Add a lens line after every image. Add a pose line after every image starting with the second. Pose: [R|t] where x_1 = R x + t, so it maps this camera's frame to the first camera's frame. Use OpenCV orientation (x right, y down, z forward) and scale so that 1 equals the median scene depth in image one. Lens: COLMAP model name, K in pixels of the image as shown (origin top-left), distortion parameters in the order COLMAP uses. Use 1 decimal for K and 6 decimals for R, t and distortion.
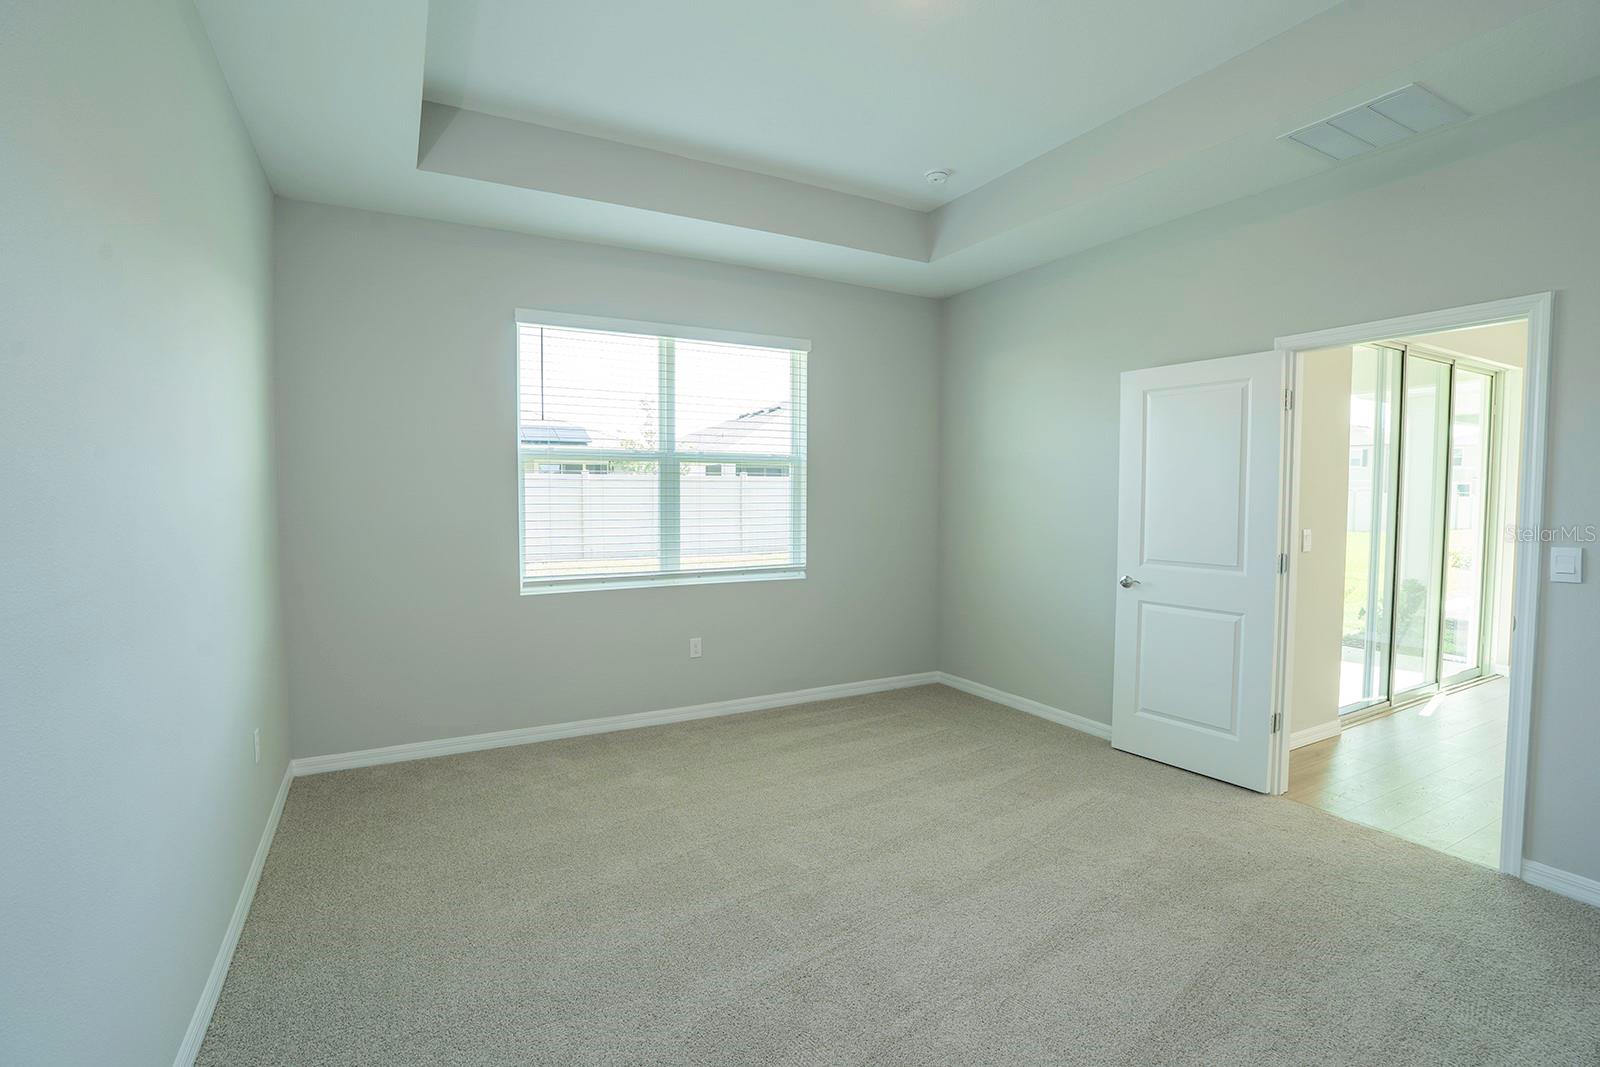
lens RADIAL K [[743.4, 0, 797.7], [0, 743.4, 529.8], [0, 0, 1]] dist [-0.074614, 0.029621]
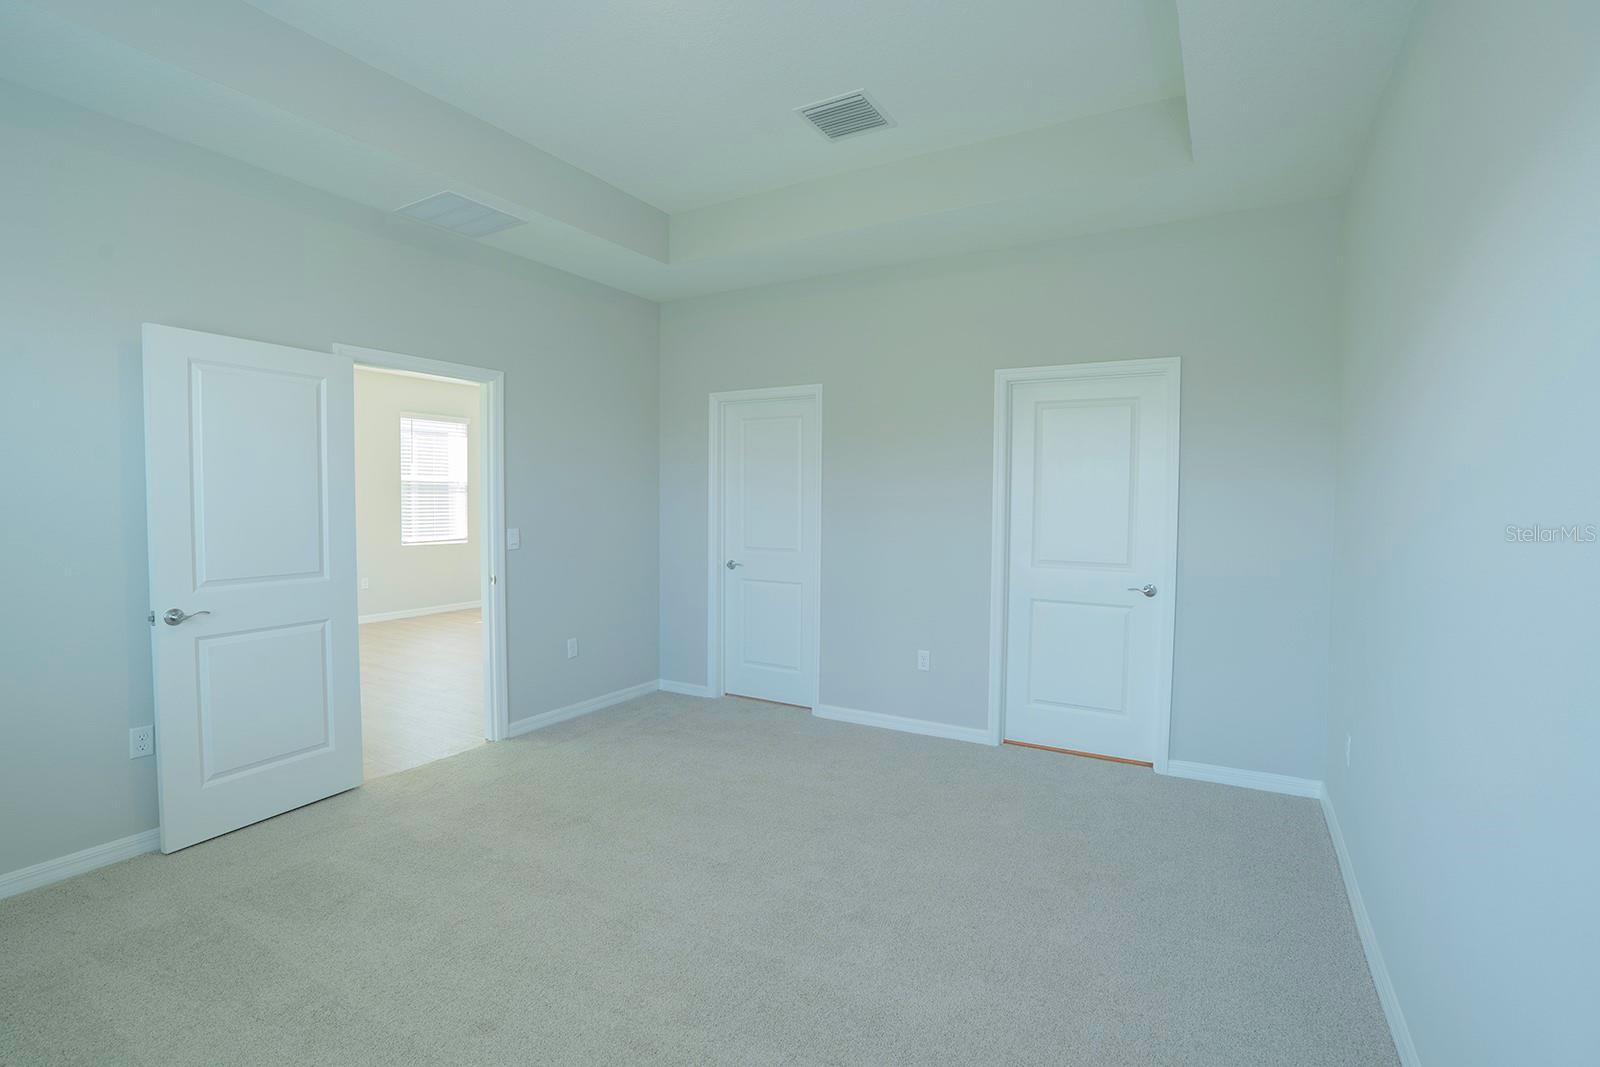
lens RADIAL K [[743.4, 0, 797.7], [0, 743.4, 529.8], [0, 0, 1]] dist [-0.074614, 0.029621]
pose [[-0.505396, -0.050778, 0.861392, -0.540620], [0.027306, 0.996826, 0.074782, -0.060346], [-0.862455, 0.061316, -0.502406, 0.944945]]
